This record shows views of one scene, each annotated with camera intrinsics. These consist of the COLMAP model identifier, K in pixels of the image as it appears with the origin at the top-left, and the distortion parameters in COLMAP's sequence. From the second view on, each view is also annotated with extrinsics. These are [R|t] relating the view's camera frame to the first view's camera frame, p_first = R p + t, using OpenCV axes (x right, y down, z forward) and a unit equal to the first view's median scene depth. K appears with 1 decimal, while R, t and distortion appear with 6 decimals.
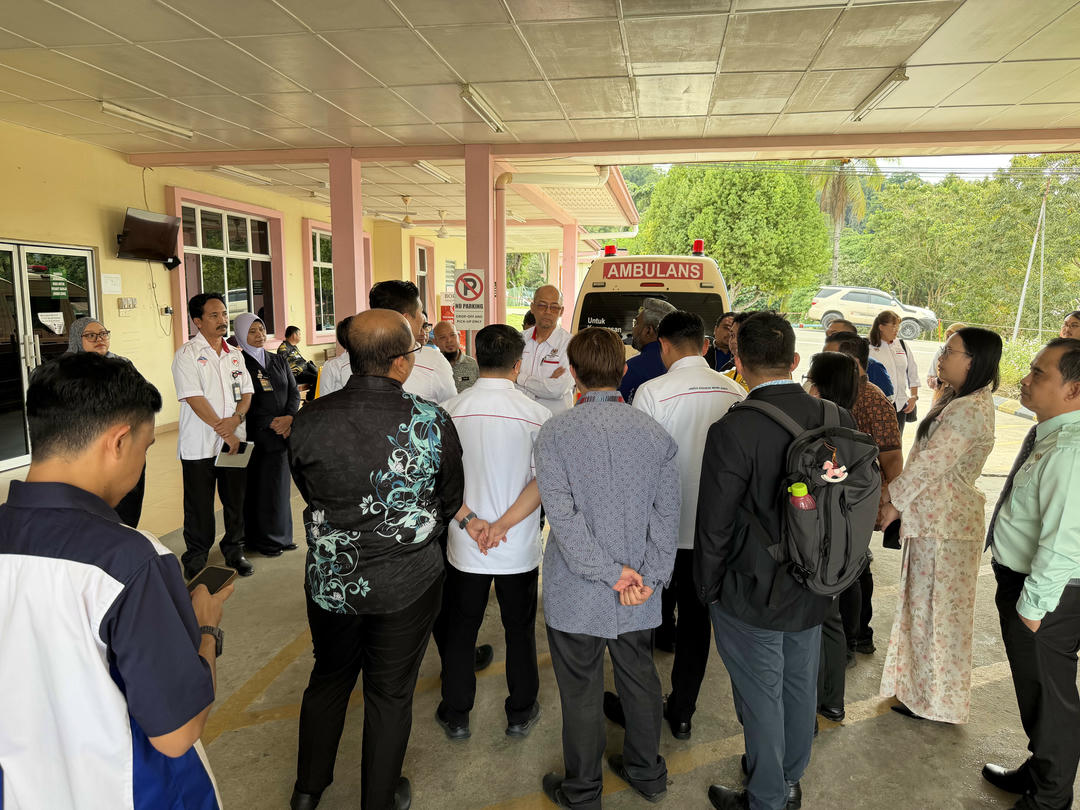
lens RADIAL K [[764.3, 0, 539.6], [0, 764.3, 413.3], [0, 0, 1]] dist [0.002693, -0.027552]
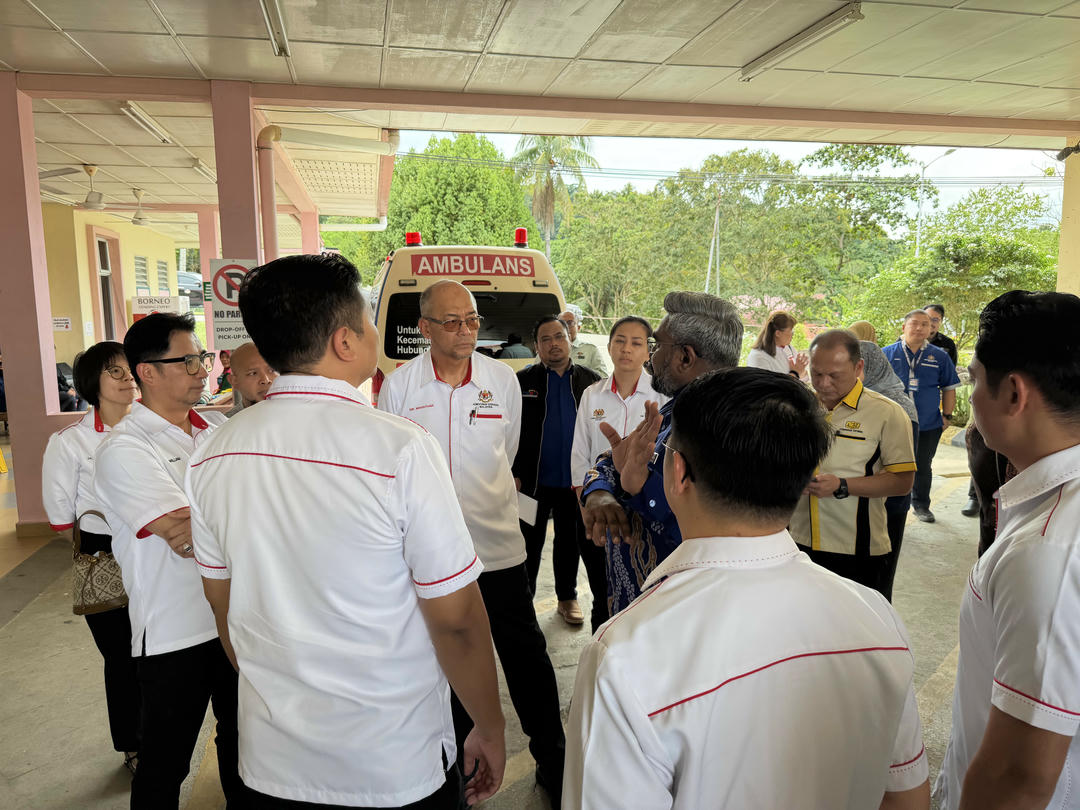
lens RADIAL K [[764.3, 0, 531.4], [0, 764.3, 400.1], [0, 0, 1]] dist [0.002693, -0.027552]
pose [[0.929973, -0.055877, 0.363356, -0.089555], [0.063032, 0.997981, -0.007854, -0.038602], [-0.362183, 0.030207, 0.931617, 0.252718]]
